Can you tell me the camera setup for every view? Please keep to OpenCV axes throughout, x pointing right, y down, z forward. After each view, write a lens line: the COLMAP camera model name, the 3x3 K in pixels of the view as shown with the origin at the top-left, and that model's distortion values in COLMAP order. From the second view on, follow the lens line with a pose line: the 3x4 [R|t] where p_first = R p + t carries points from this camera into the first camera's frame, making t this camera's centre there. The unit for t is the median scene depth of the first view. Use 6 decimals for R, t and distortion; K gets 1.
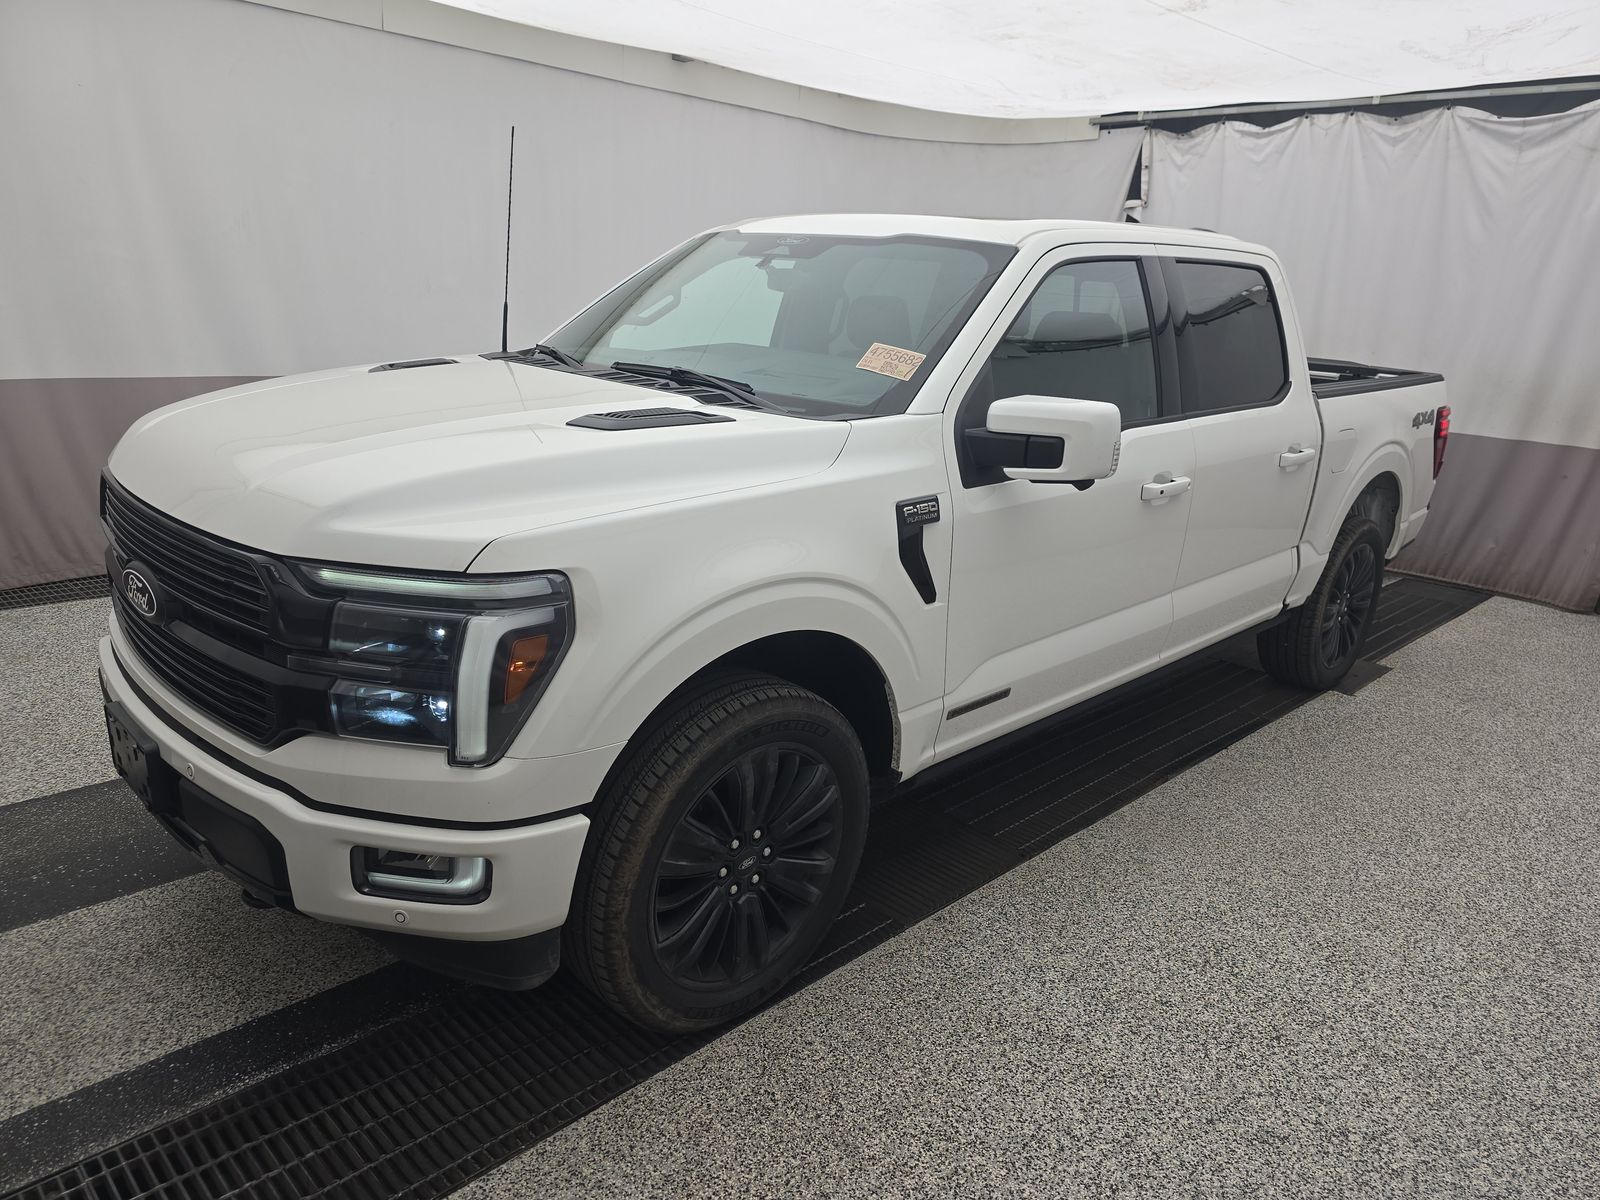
lens RADIAL K [[1080.8, 0, 807.2], [0, 1080.8, 601.5], [0, 0, 1]] dist [0.026491, -0.016179]
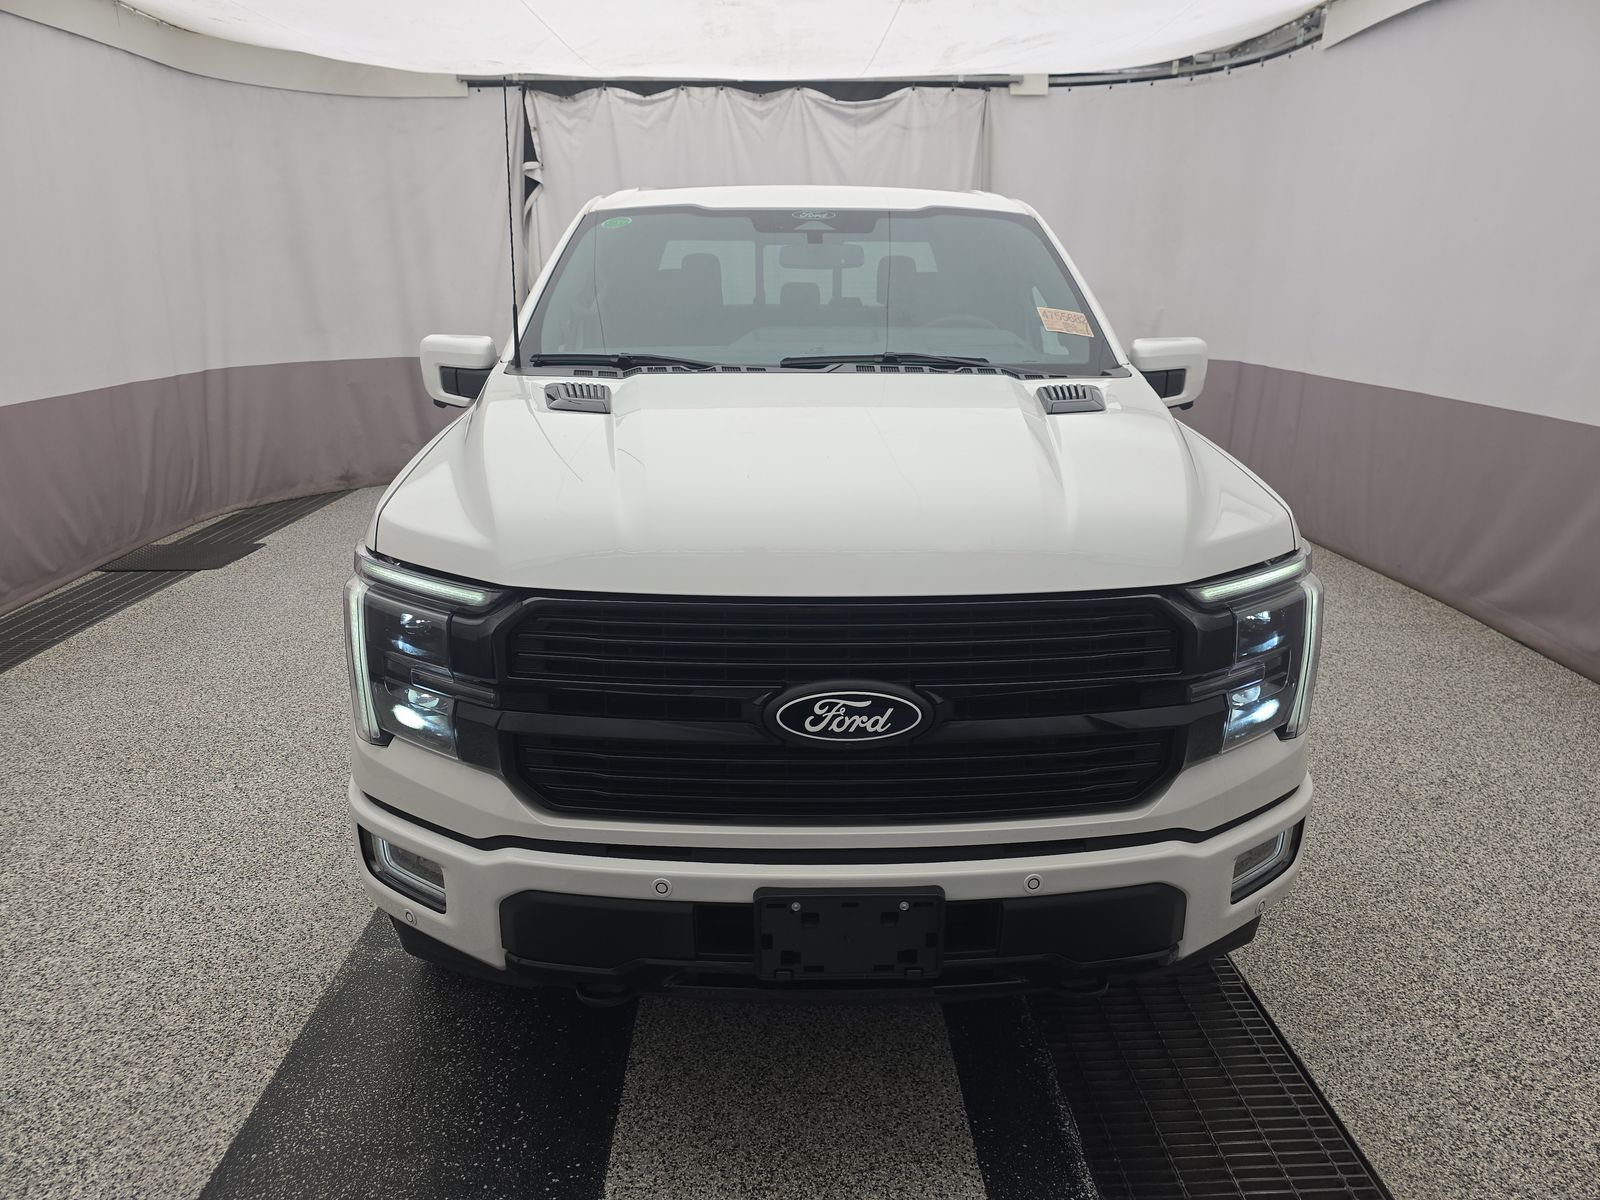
lens RADIAL K [[1080.8, 0, 807.8], [0, 1080.8, 603.3], [0, 0, 1]] dist [0.026491, -0.016179]
pose [[0.682720, -0.270382, 0.678813, -0.373604], [0.244902, 0.959954, 0.136054, -0.064104], [-0.688416, 0.073356, 0.721597, 0.160330]]
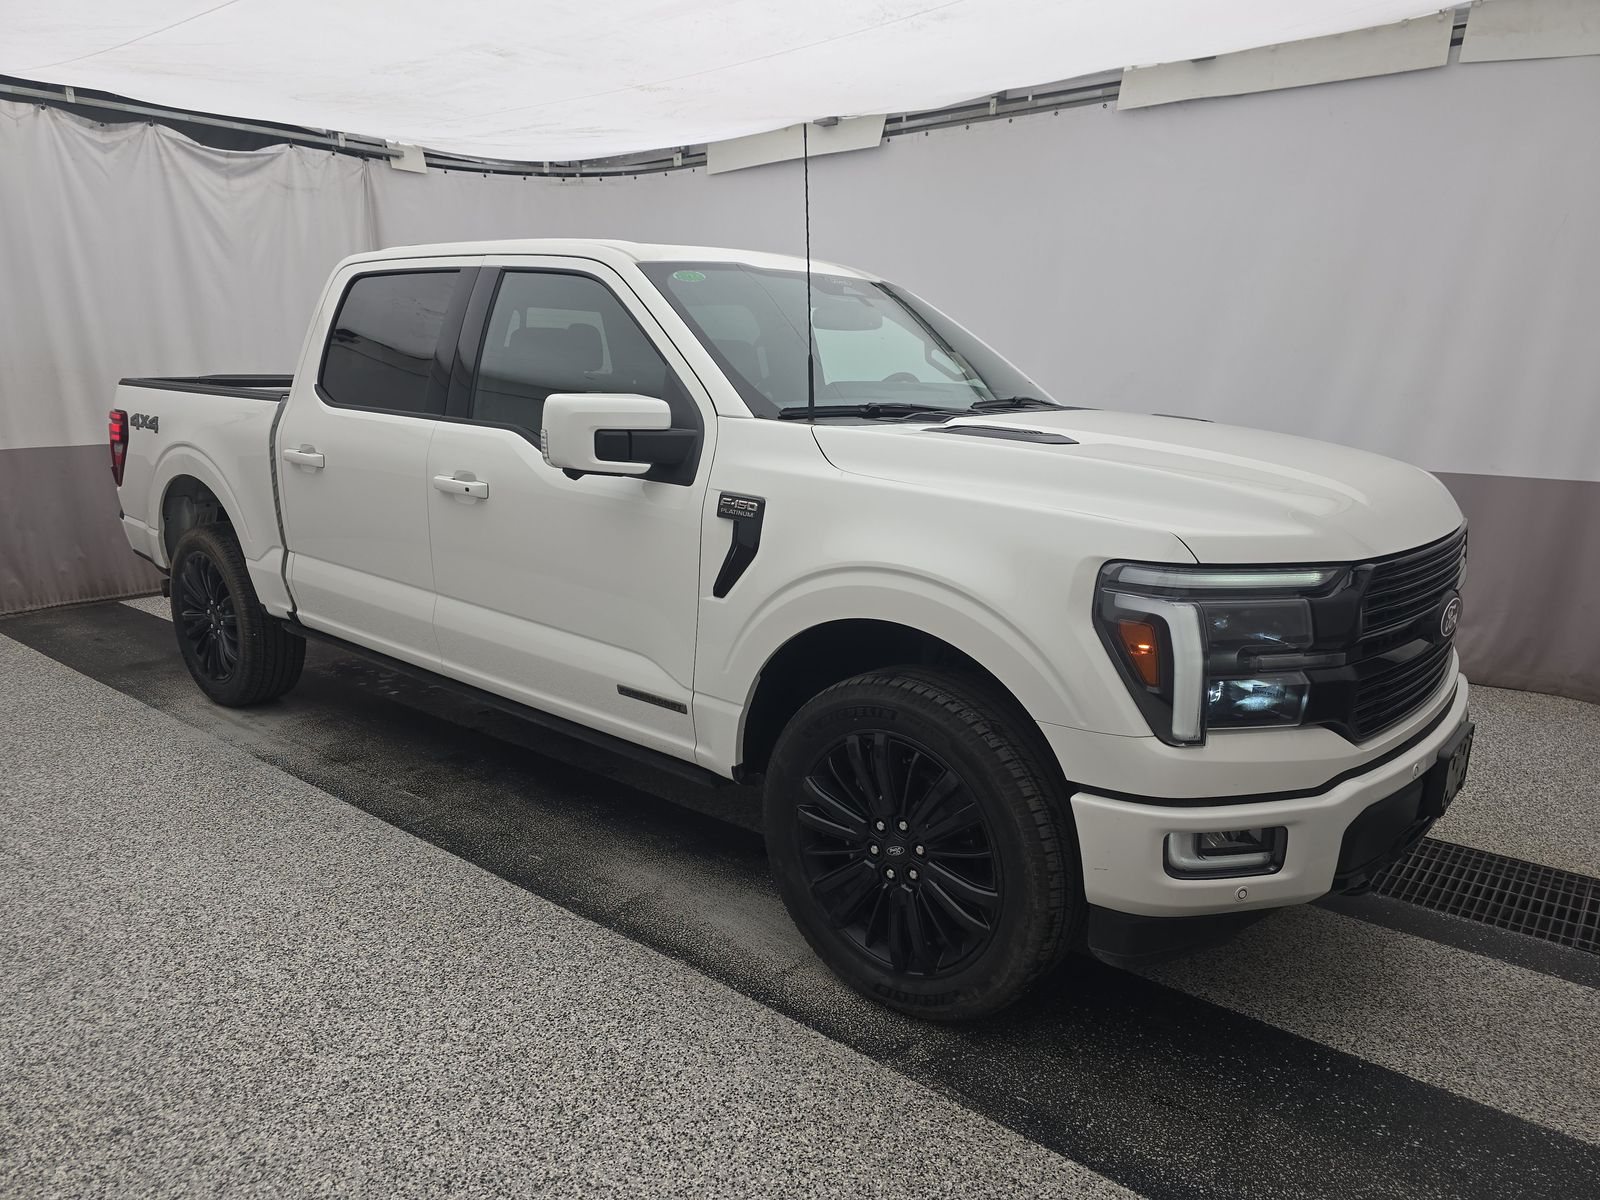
lens RADIAL K [[1080.8, 0, 805.2], [0, 1080.8, 599.9], [0, 0, 1]] dist [0.026491, -0.016179]
pose [[-0.092492, -0.270236, 0.958341, -0.539904], [0.265663, 0.920880, 0.285313, -0.173060], [-0.959619, 0.280985, -0.013382, 0.549981]]
